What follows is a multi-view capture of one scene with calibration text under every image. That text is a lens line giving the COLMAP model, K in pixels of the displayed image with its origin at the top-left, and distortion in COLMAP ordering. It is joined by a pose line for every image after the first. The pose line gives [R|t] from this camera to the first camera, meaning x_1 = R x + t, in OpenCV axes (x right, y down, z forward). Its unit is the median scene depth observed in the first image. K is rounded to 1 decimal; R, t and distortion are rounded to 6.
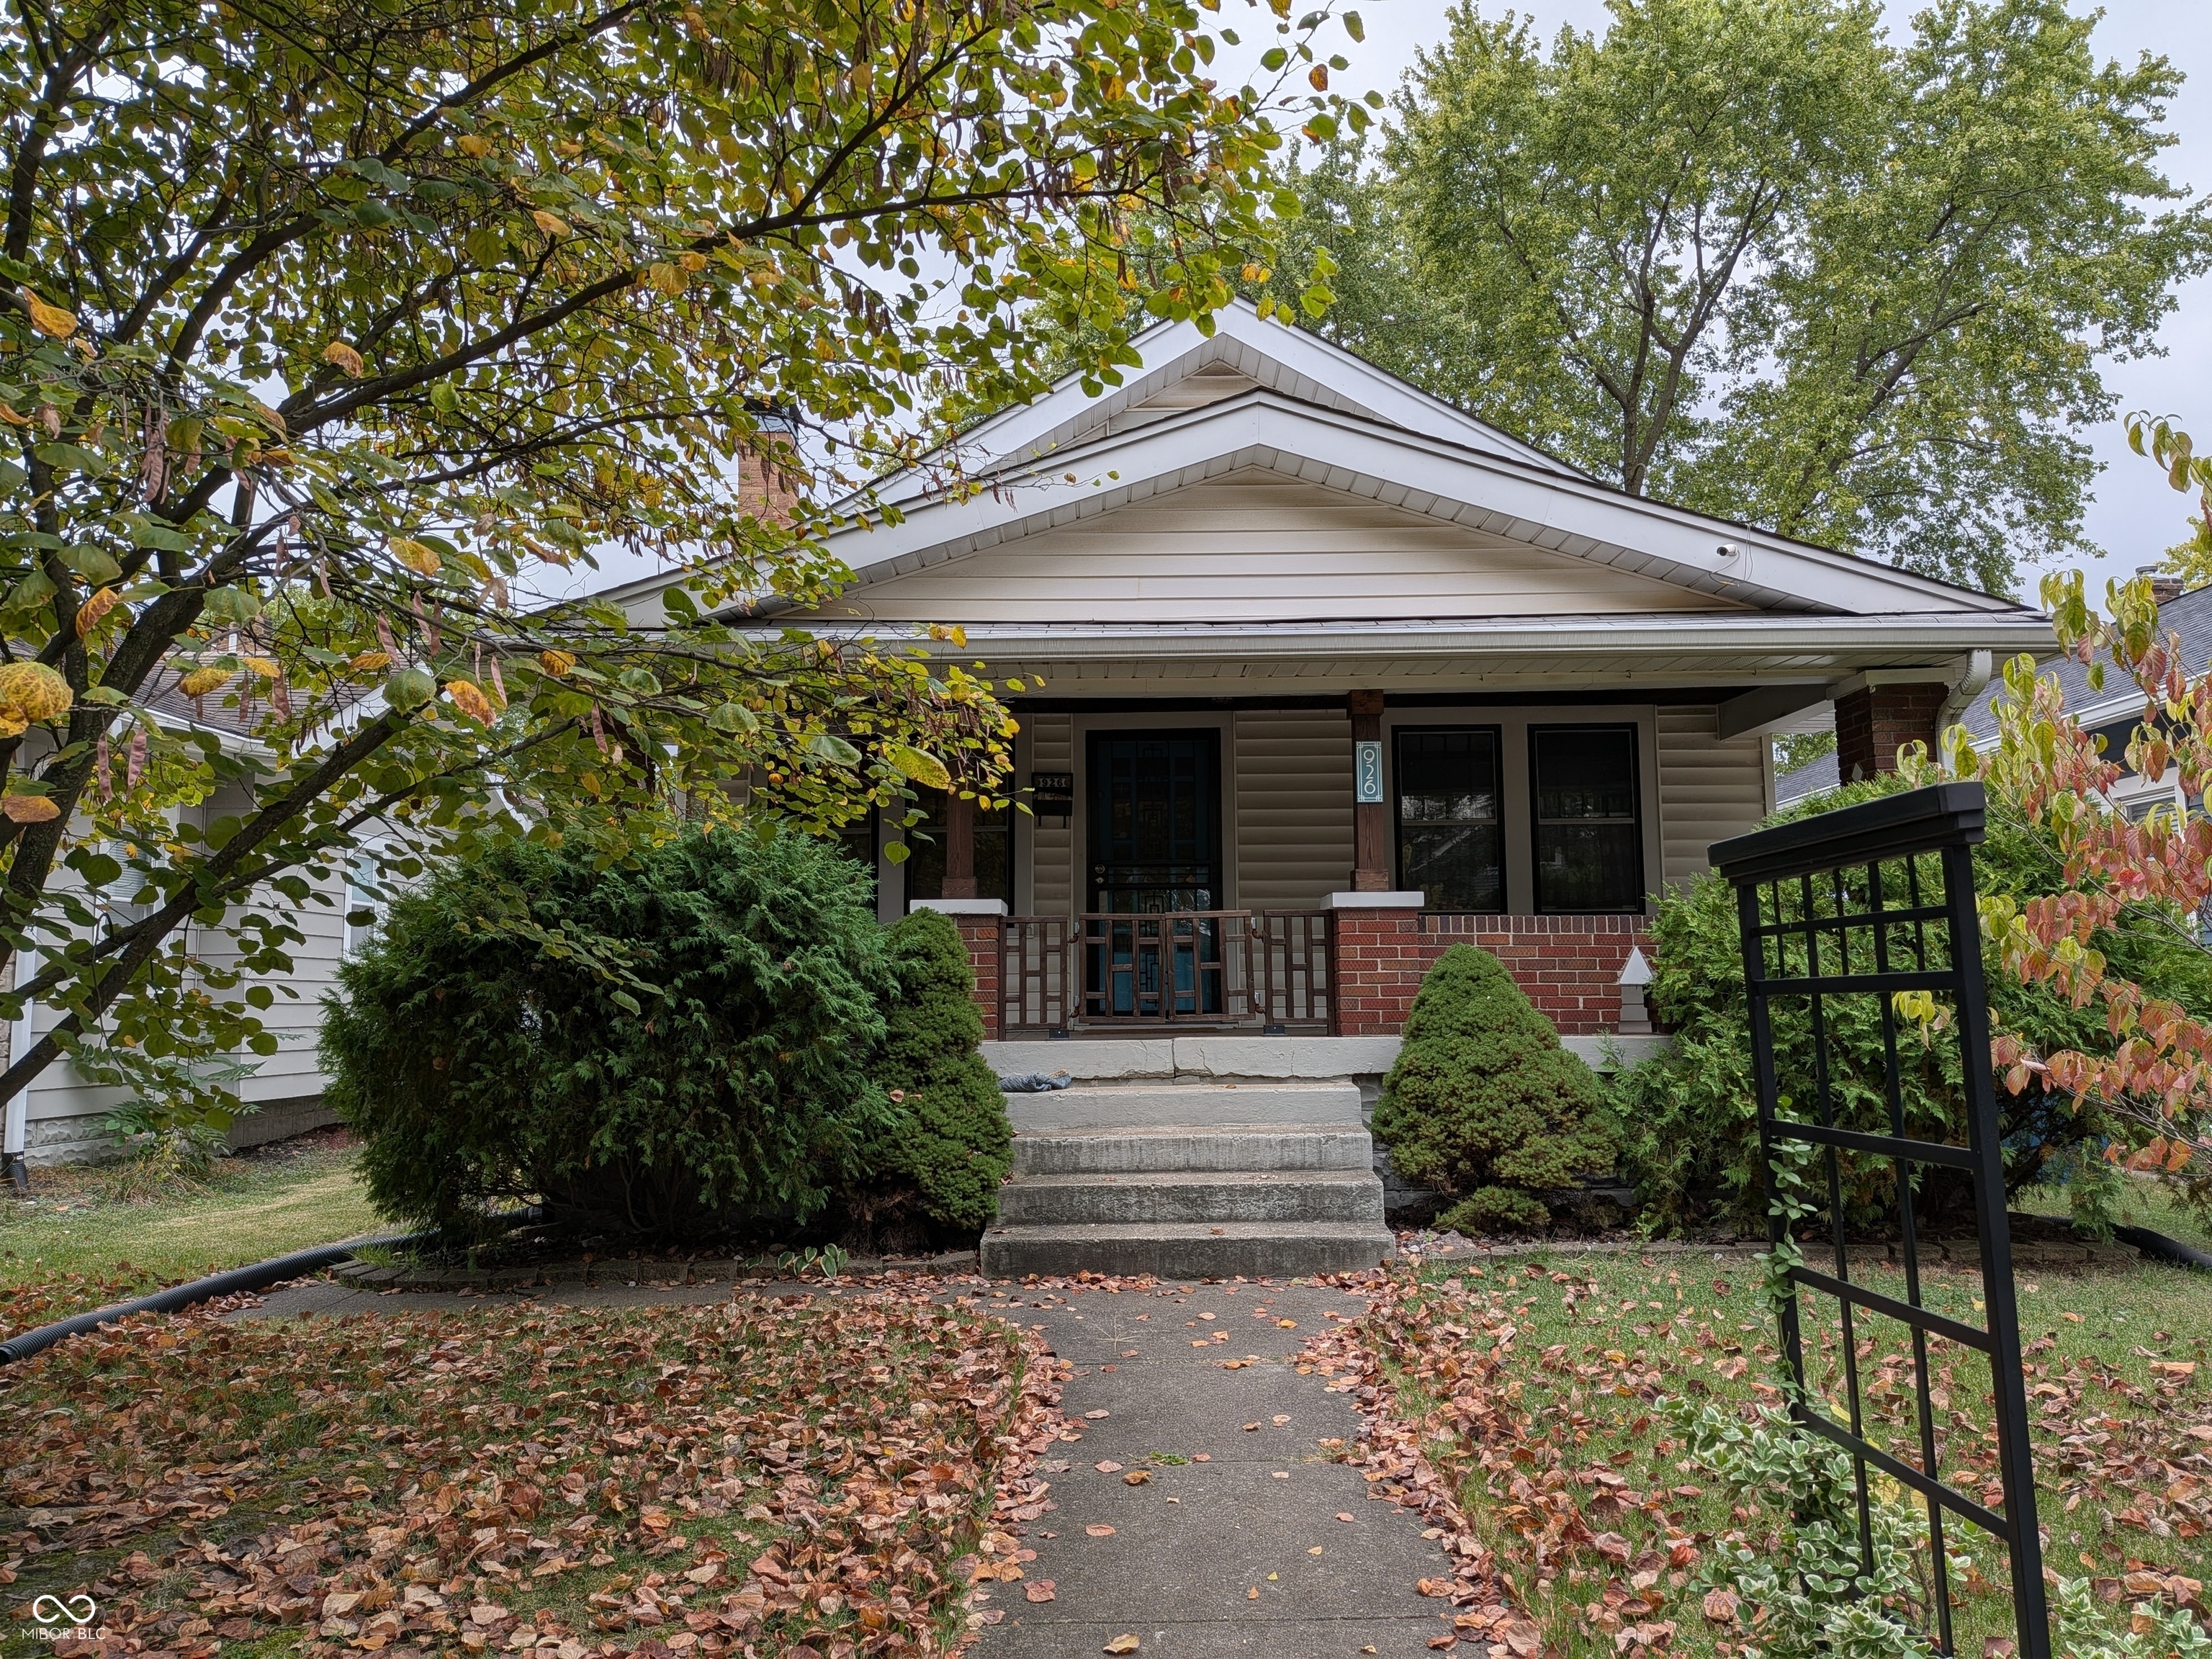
lens RADIAL K [[1597.6, 0, 1144.3], [0, 1597.6, 792.1], [0, 0, 1]] dist [0.027025, -0.049491]
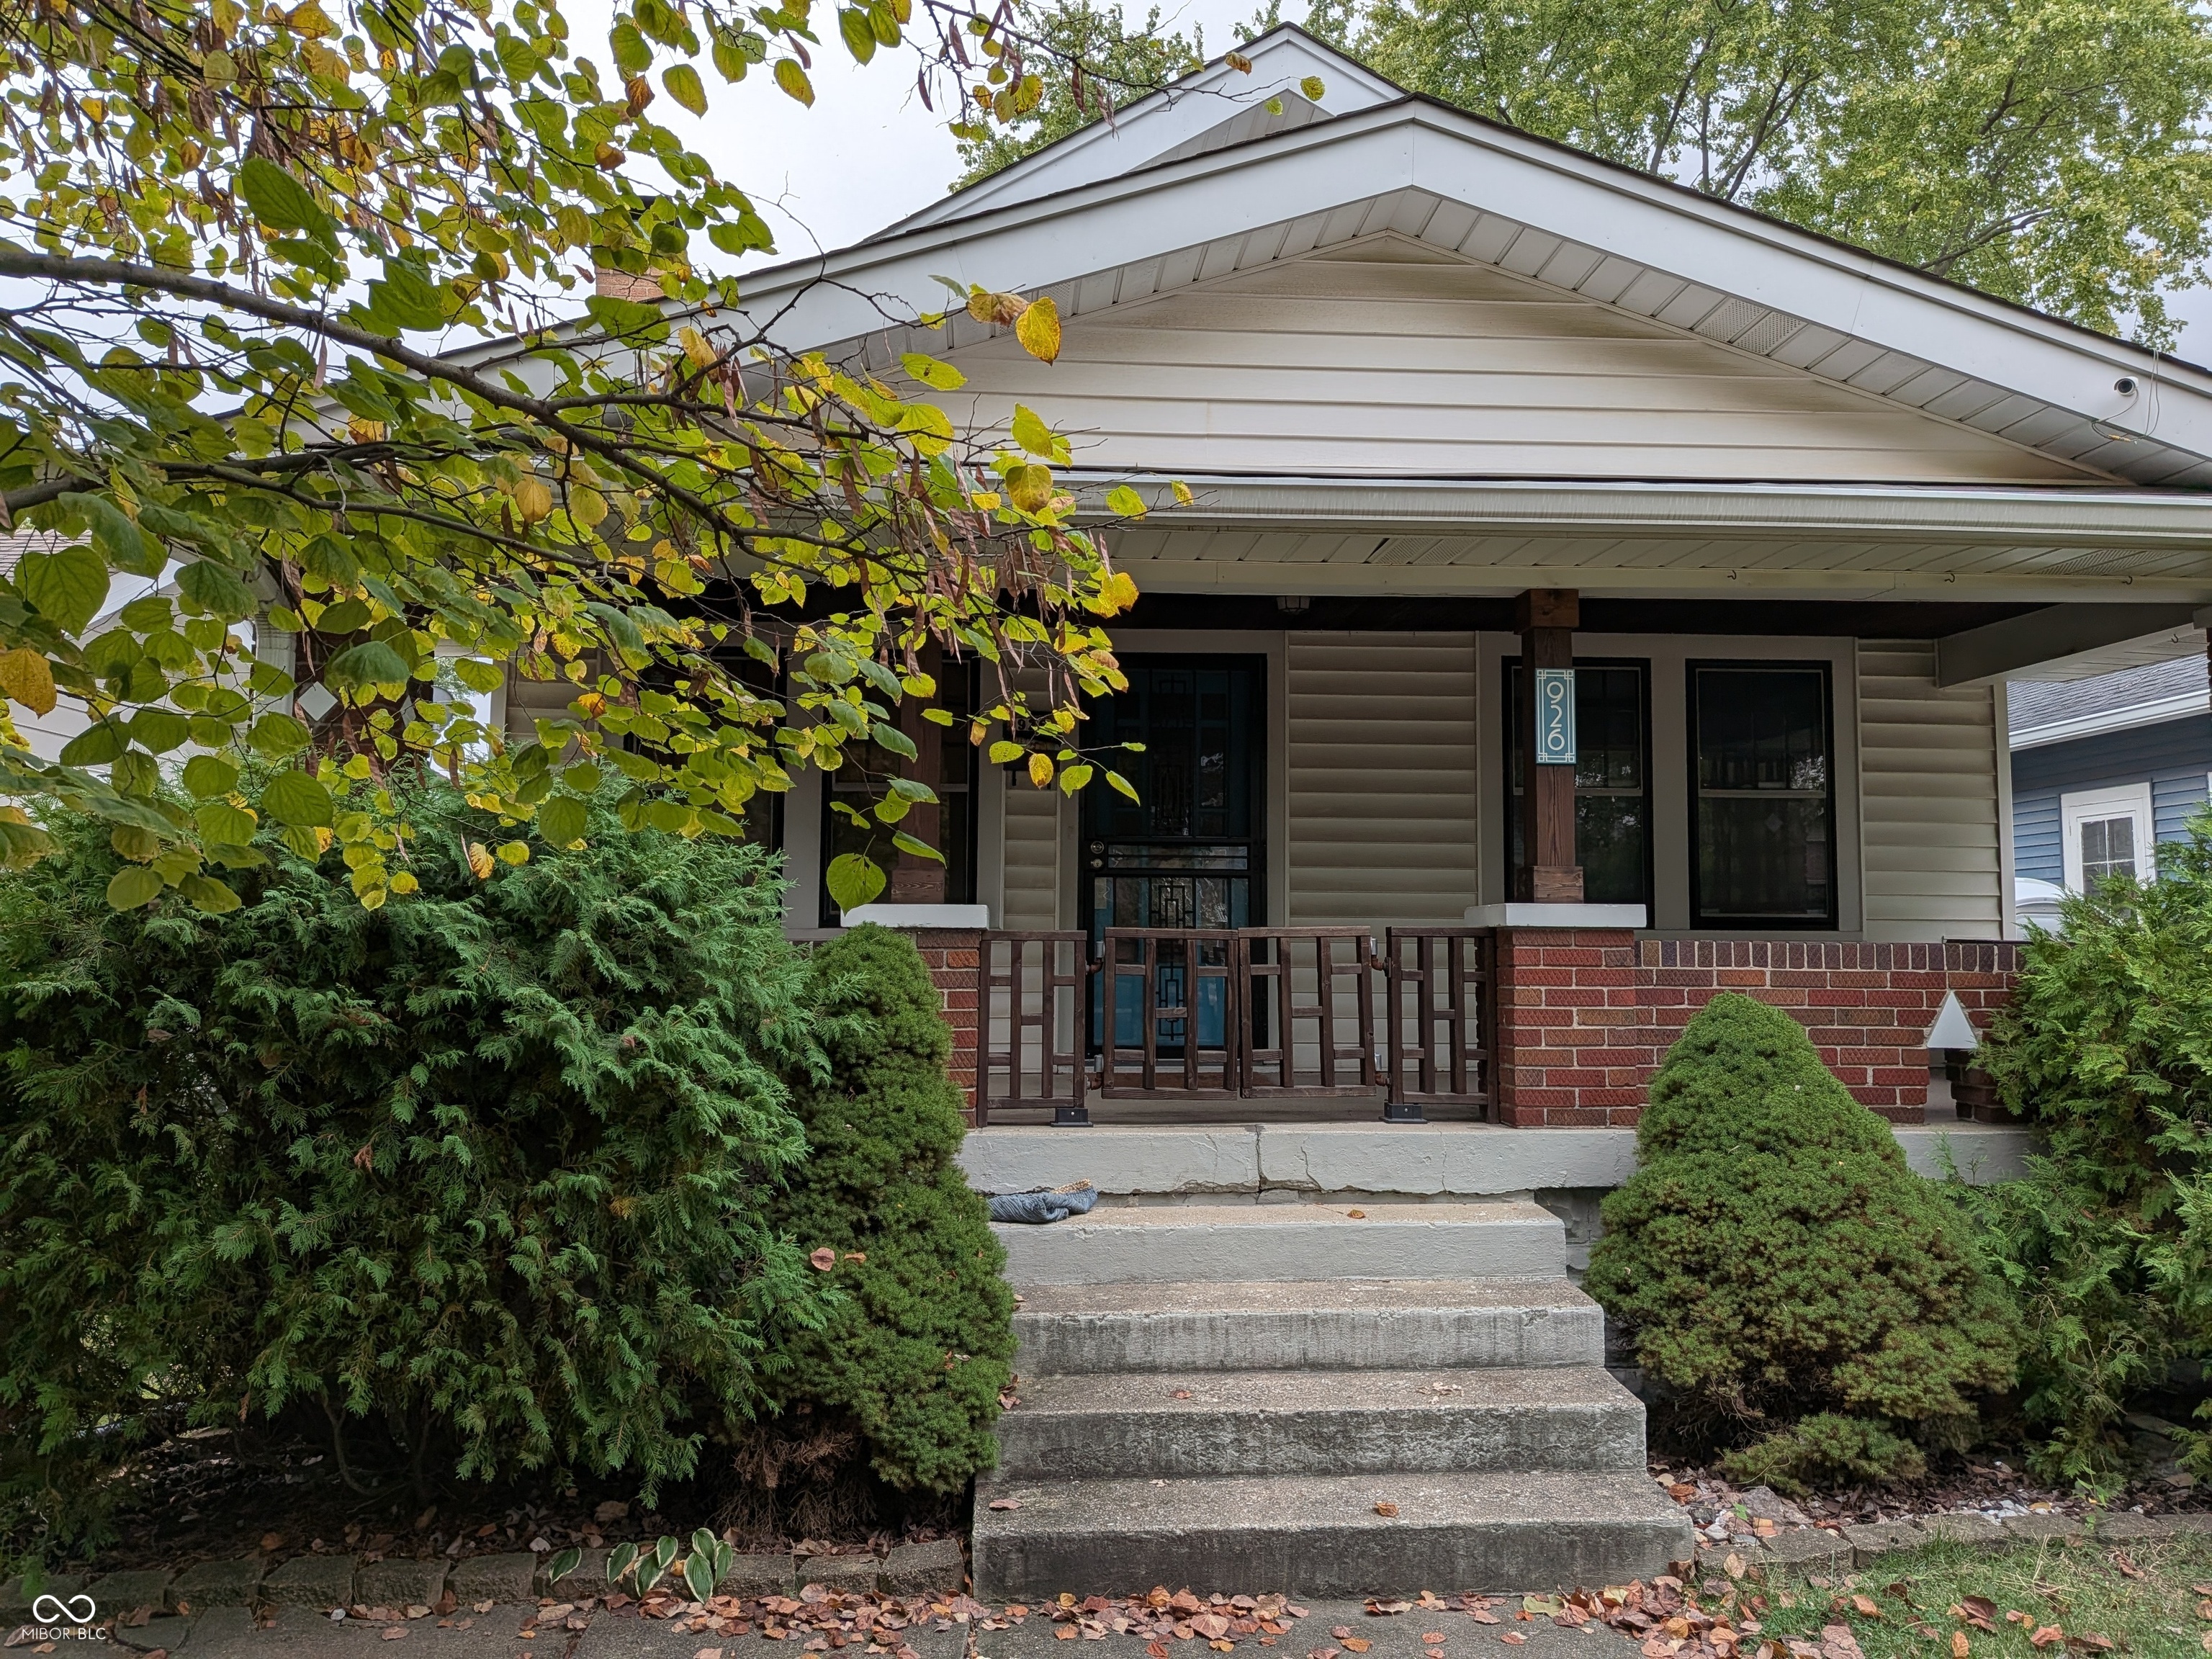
lens RADIAL K [[1597.6, 0, 1118.8], [0, 1597.6, 810.7], [0, 0, 1]] dist [0.027025, -0.049491]
pose [[0.998613, 0.018951, 0.049128, -0.079119], [-0.020920, 0.998986, 0.039871, 0.004114], [-0.048323, -0.040843, 0.997996, 0.423976]]
